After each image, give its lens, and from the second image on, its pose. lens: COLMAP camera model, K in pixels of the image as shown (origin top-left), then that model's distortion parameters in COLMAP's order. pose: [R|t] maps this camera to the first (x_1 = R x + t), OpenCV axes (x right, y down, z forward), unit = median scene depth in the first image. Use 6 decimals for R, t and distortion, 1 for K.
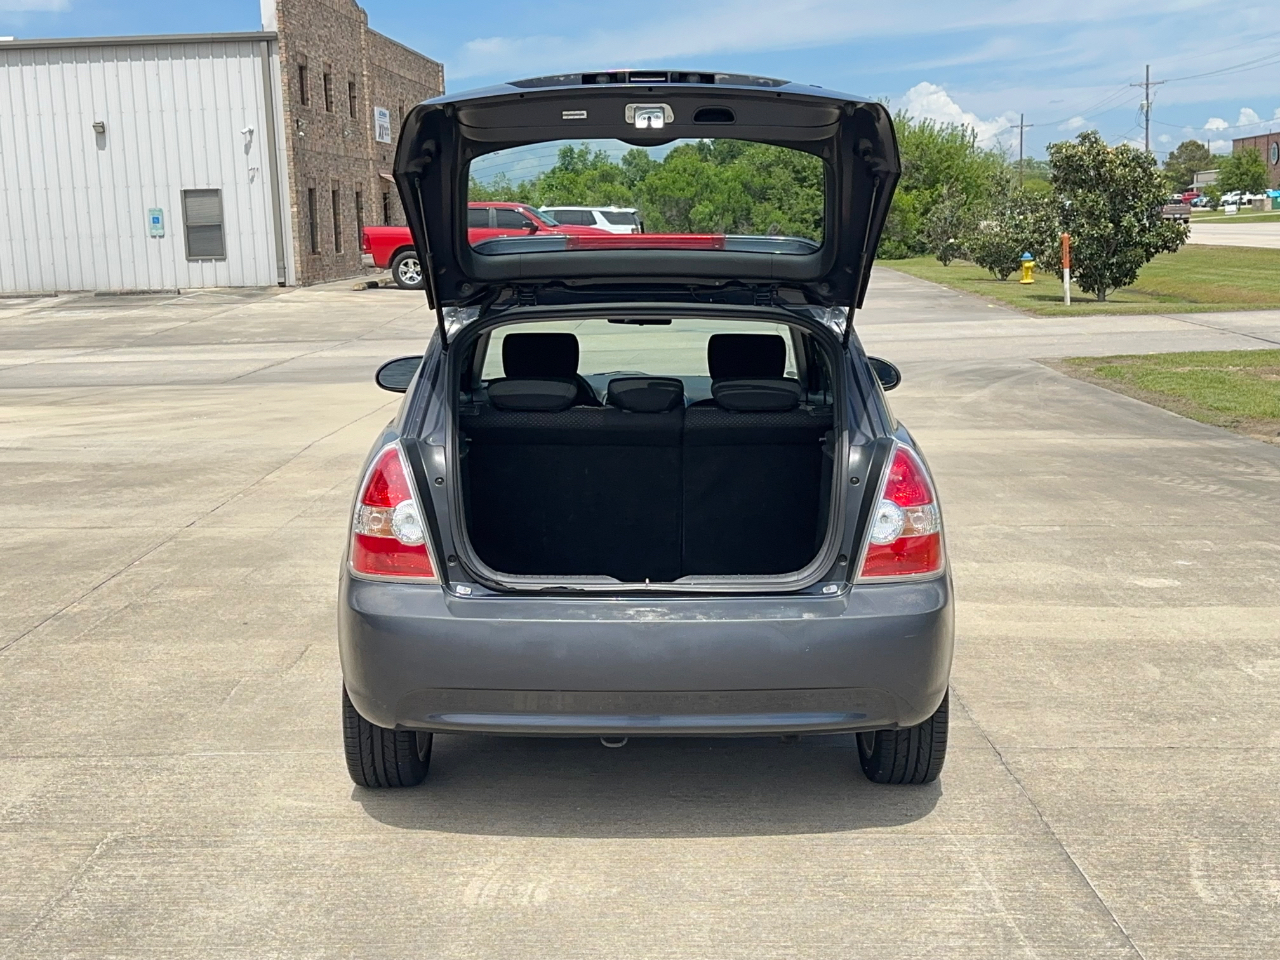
lens RADIAL K [[1755.3, 0, 640.0], [0, 1755.3, 480.0], [0, 0, 1]] dist [0.199650, -0.432143]
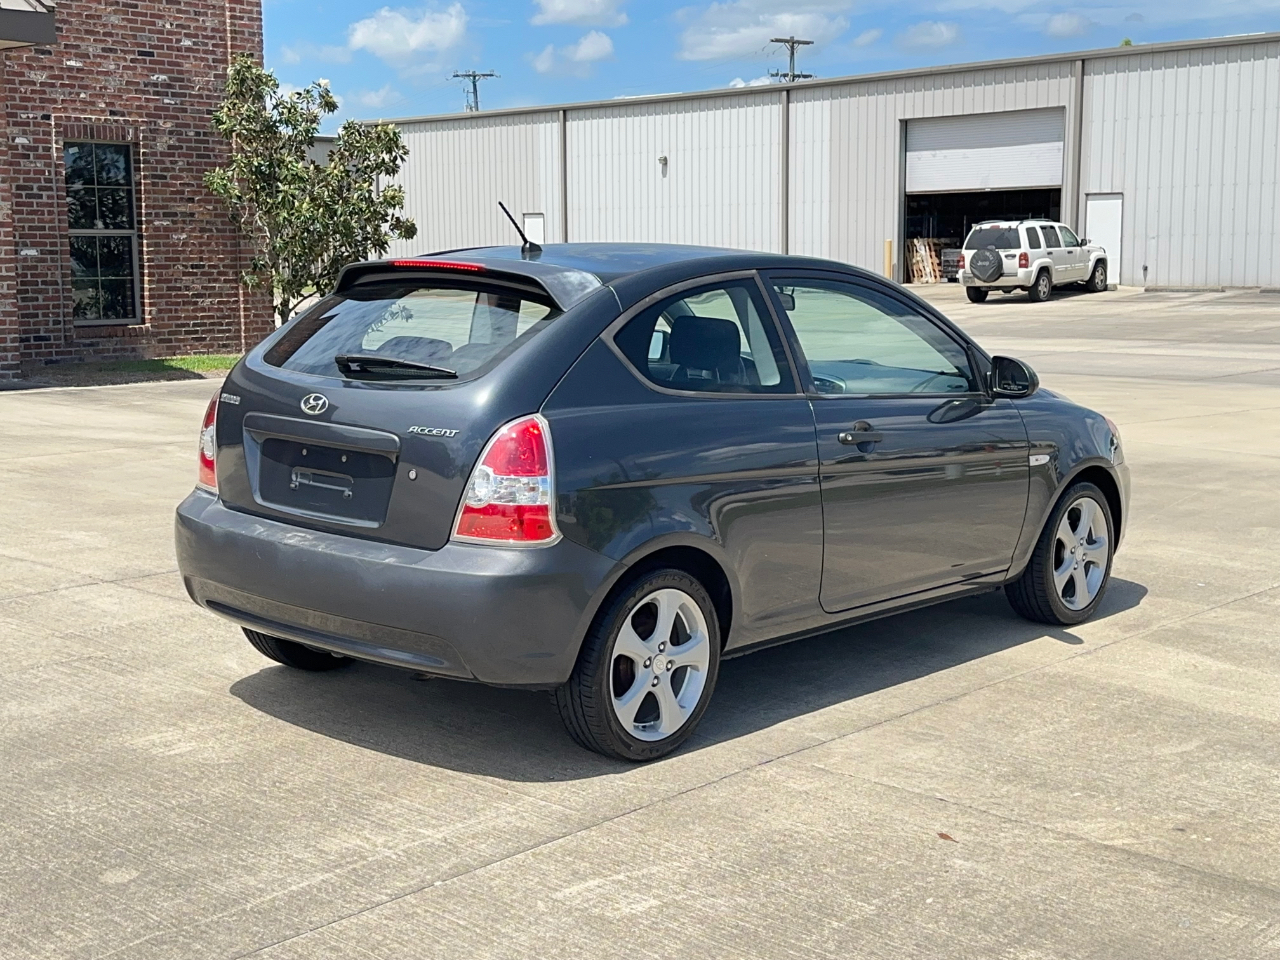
lens RADIAL K [[1754.1, 0, 634.0], [0, 1754.1, 478.9], [0, 0, 1]] dist [0.206354, -0.467194]
pose [[0.743079, 0.116061, -0.659062, 0.653858], [-0.115775, 0.992291, 0.044208, -0.027820], [0.659113, 0.043453, 0.750788, 0.191396]]
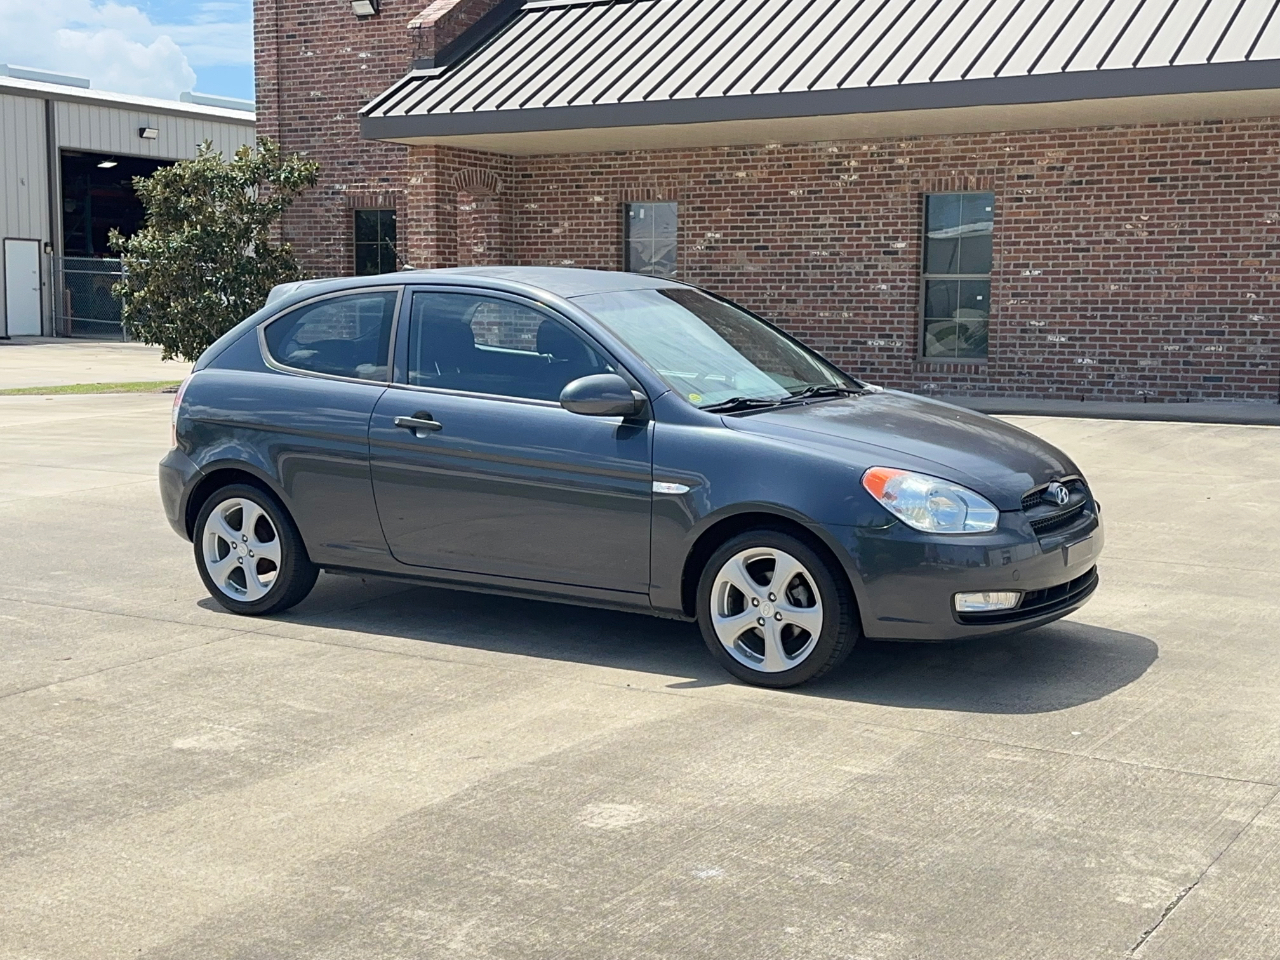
lens RADIAL K [[1762.8, 0, 626.6], [0, 1762.8, 482.5], [0, 0, 1]] dist [0.162589, -0.249608]
pose [[-0.537036, 0.115002, -0.835683, 1.000576], [-0.111274, 0.972349, 0.205317, -0.230341], [0.836188, 0.203253, -0.509390, 1.645042]]
